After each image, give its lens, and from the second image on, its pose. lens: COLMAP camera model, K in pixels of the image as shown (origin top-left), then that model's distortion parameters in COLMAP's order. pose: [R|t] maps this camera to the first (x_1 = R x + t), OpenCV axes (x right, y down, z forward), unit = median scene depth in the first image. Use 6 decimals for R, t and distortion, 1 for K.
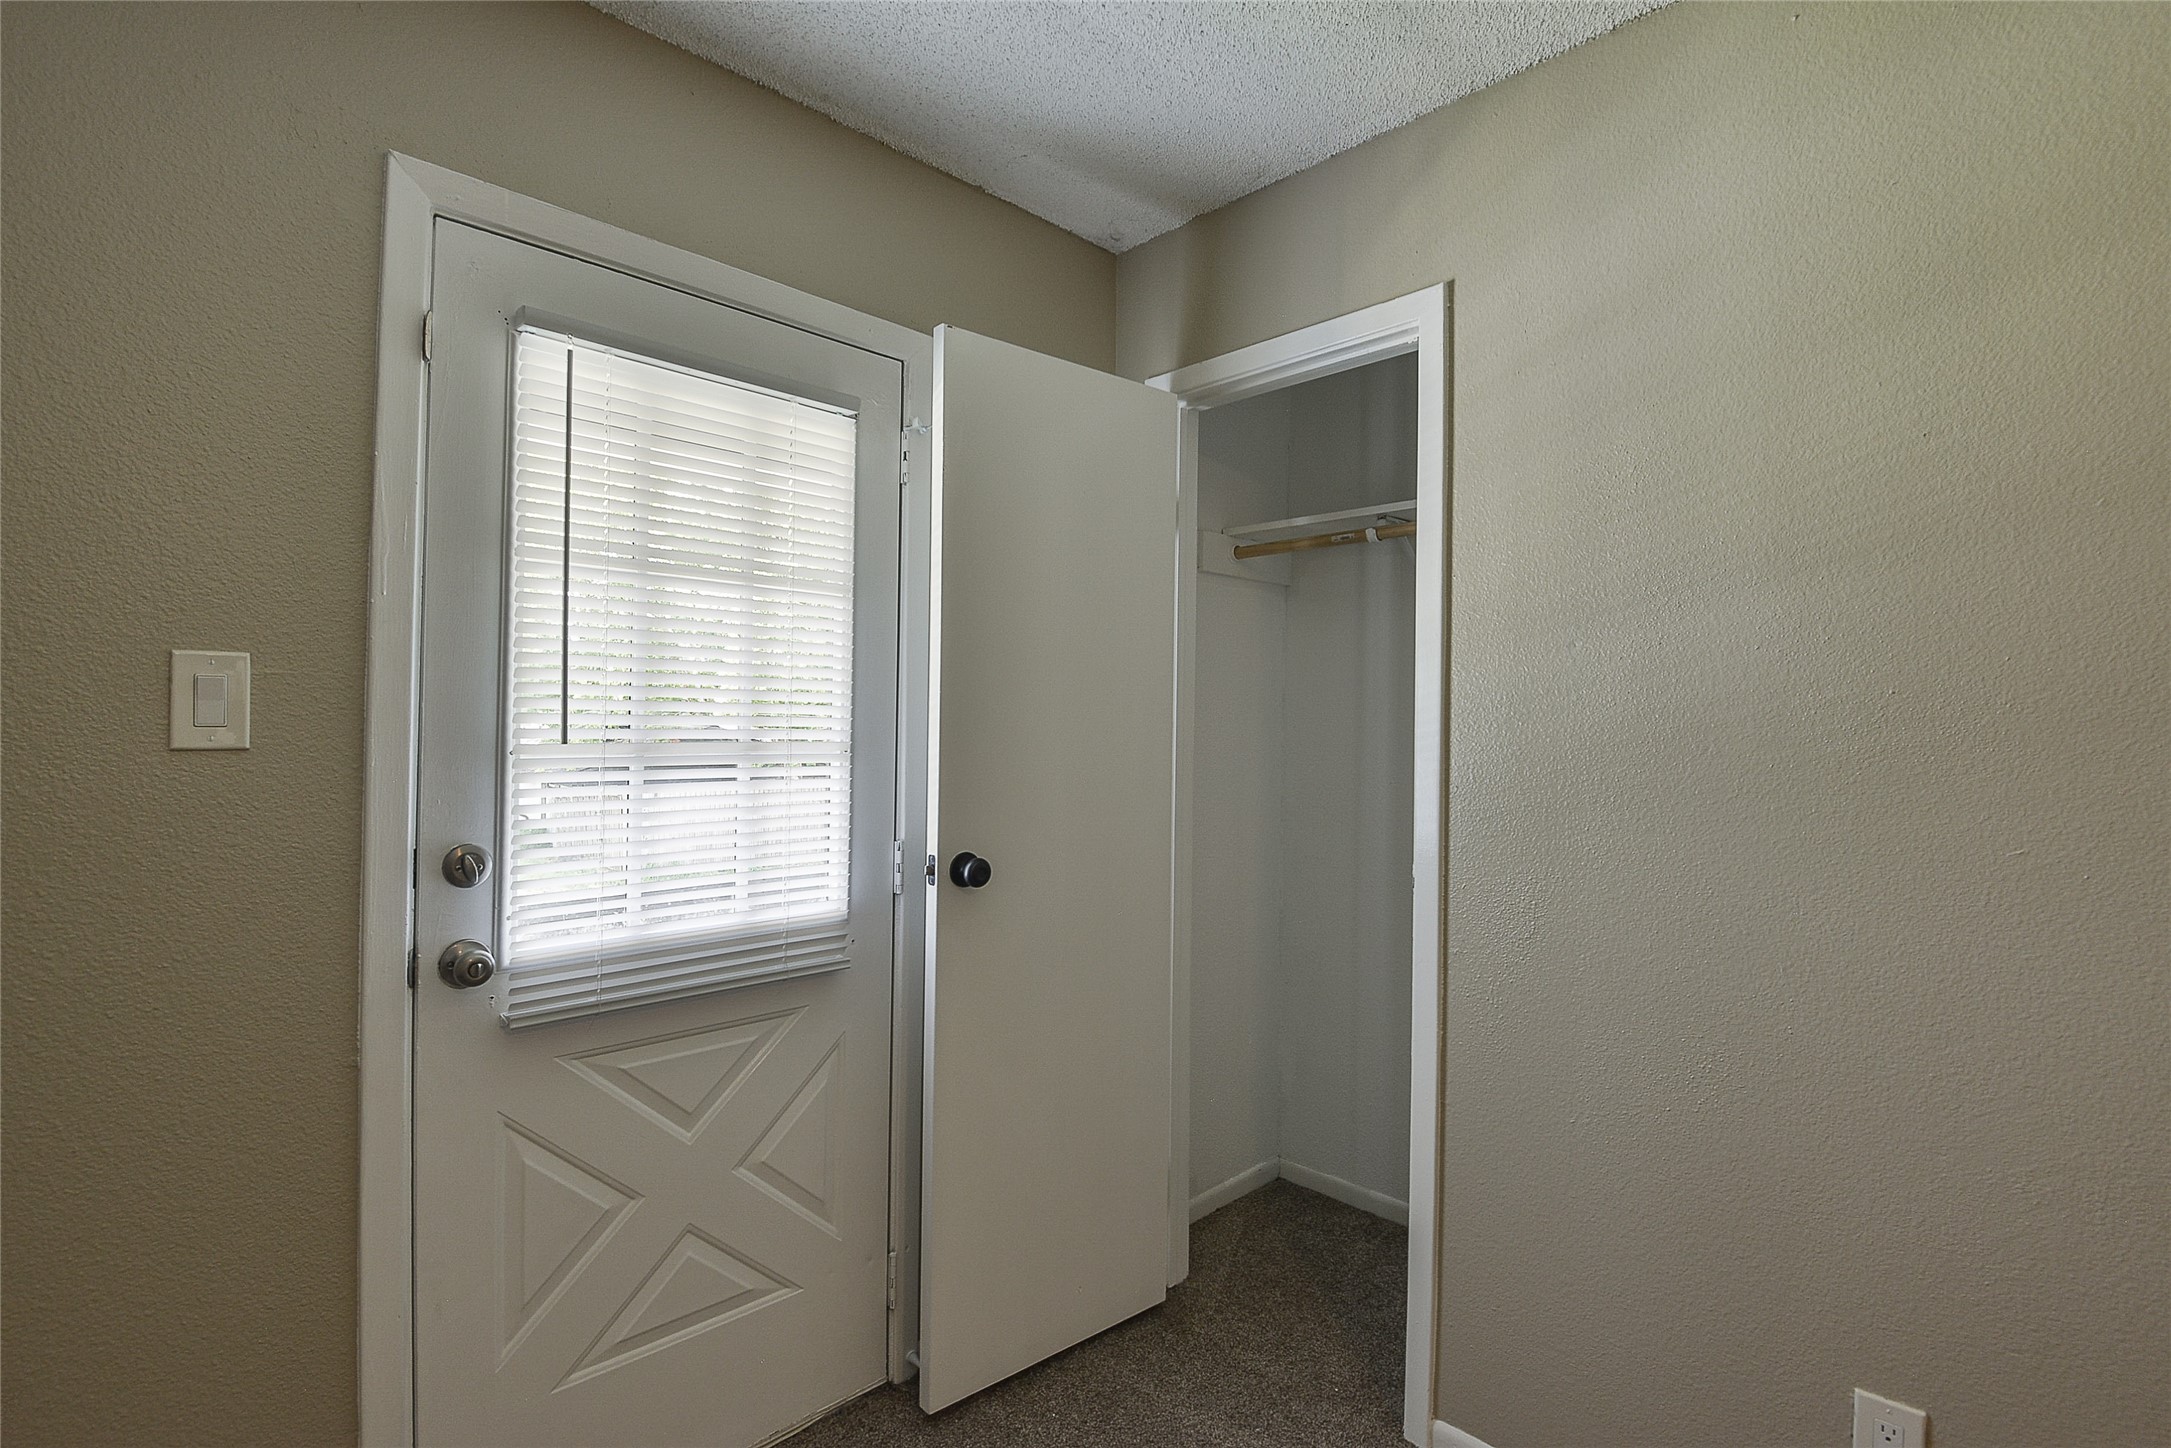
lens RADIAL K [[996.2, 0, 1063.3], [0, 996.2, 718.9], [0, 0, 1]] dist [-0.012466, -0.008516]
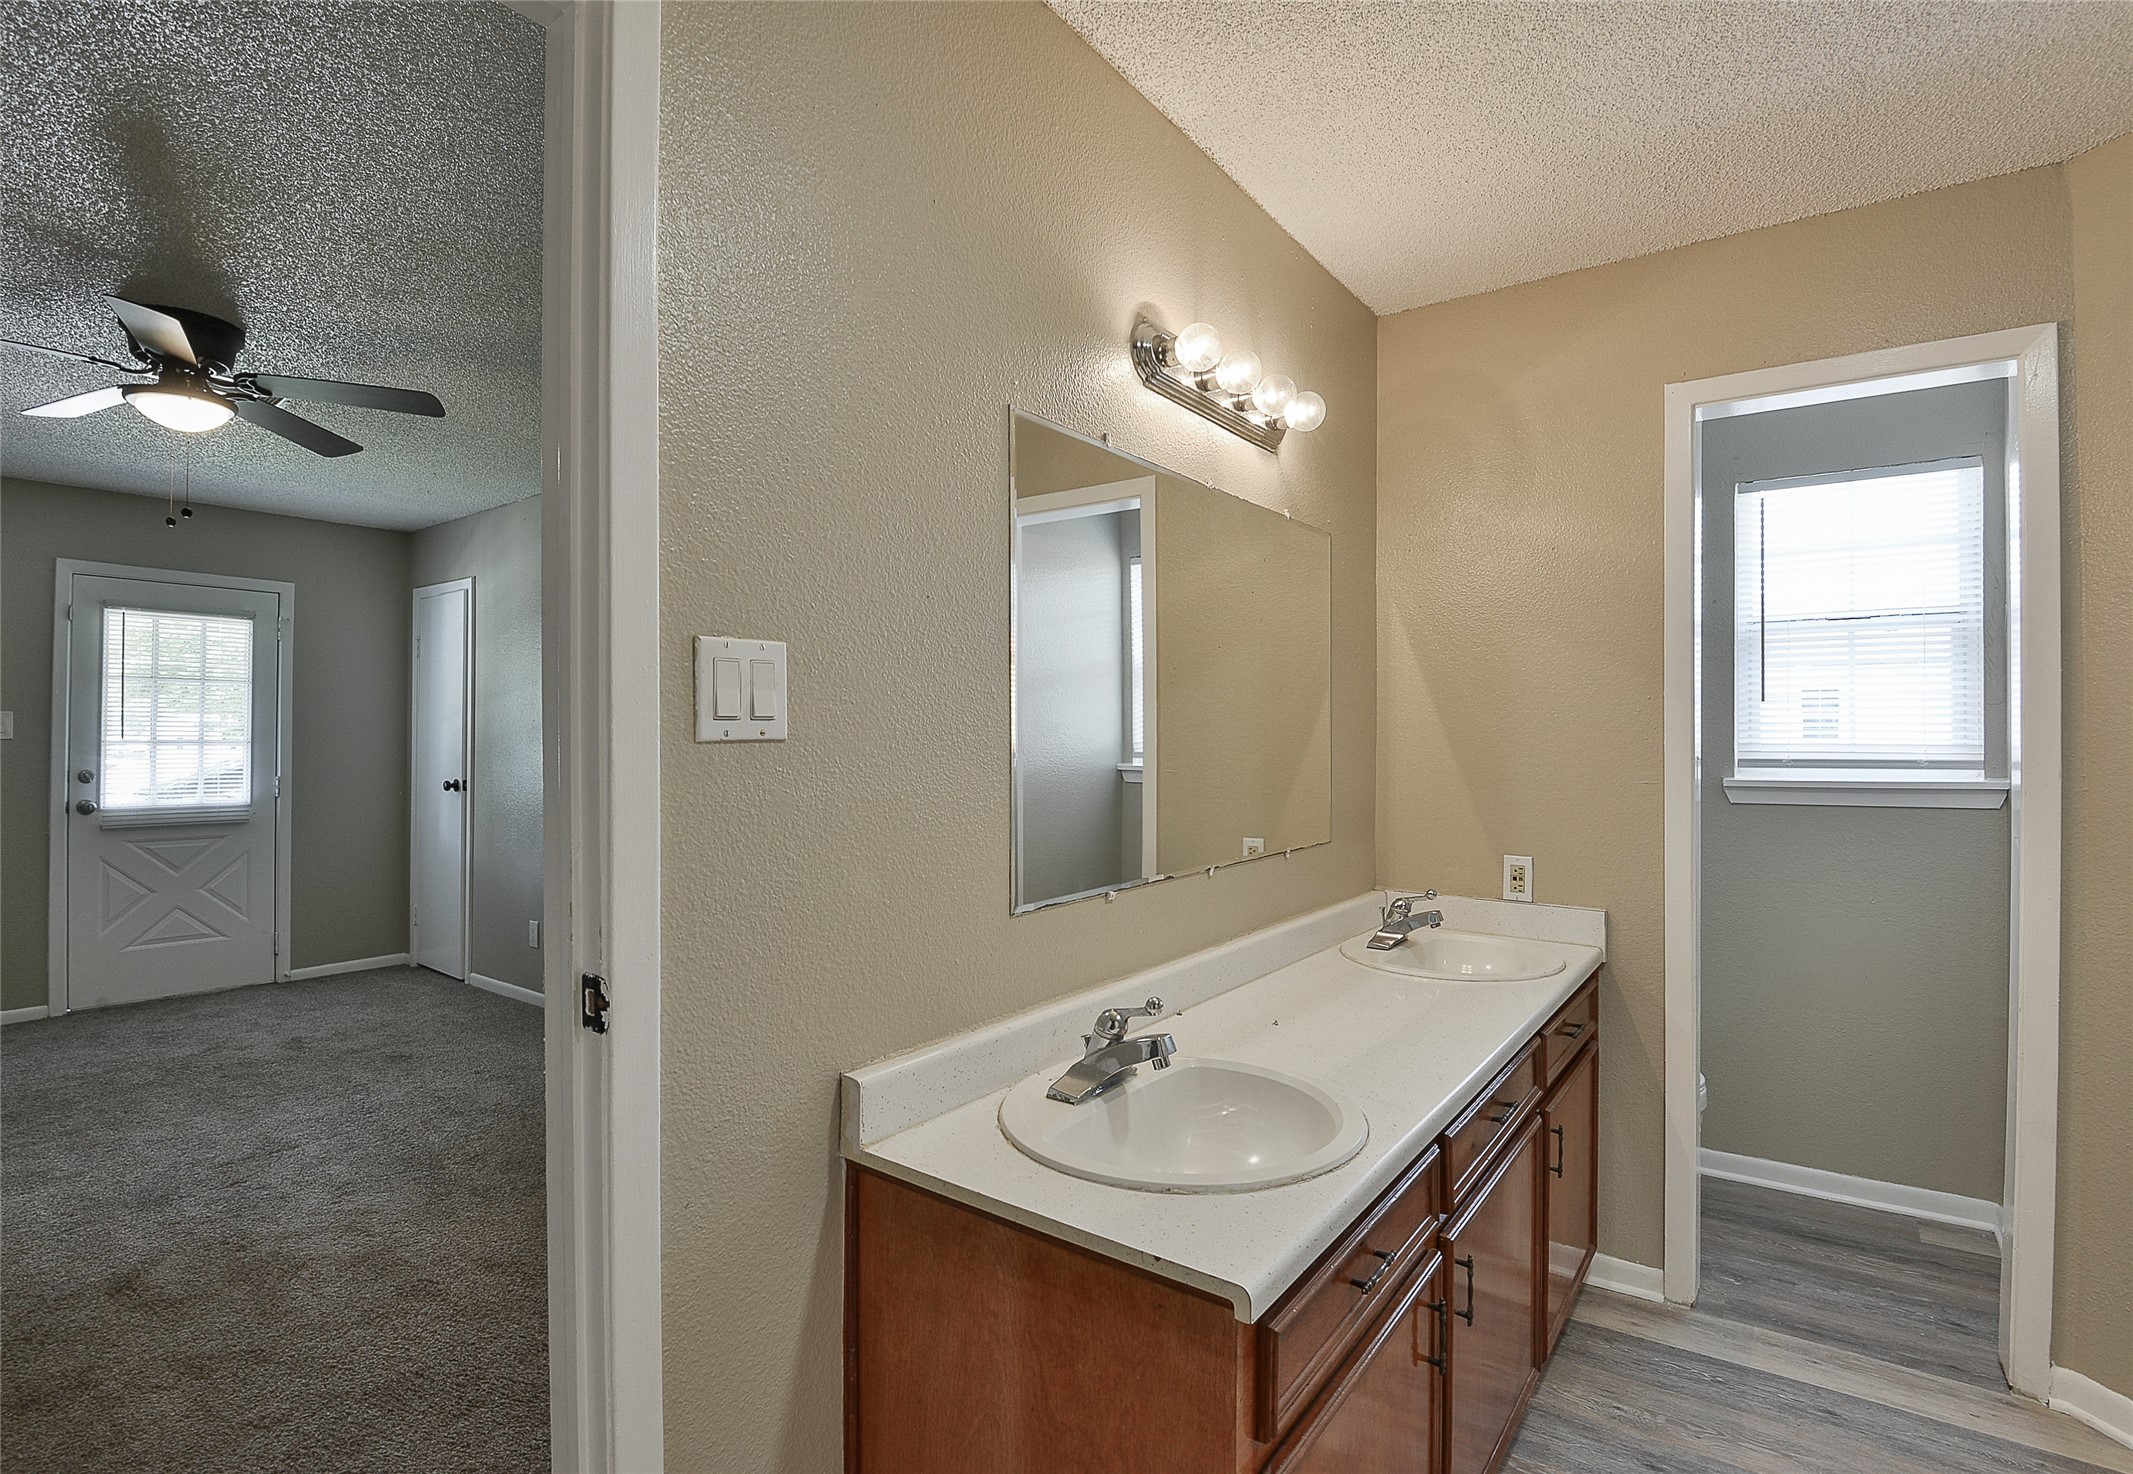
lens RADIAL K [[1027.6, 0, 1078.8], [0, 1027.6, 732.6], [0, 0, 1]] dist [-0.025418, -0.001444]
pose [[0.980215, -0.007694, 0.197786, 1.843942], [0.007338, 0.999970, 0.002530, 0.020718], [-0.197799, -0.001029, 0.980242, -2.717368]]
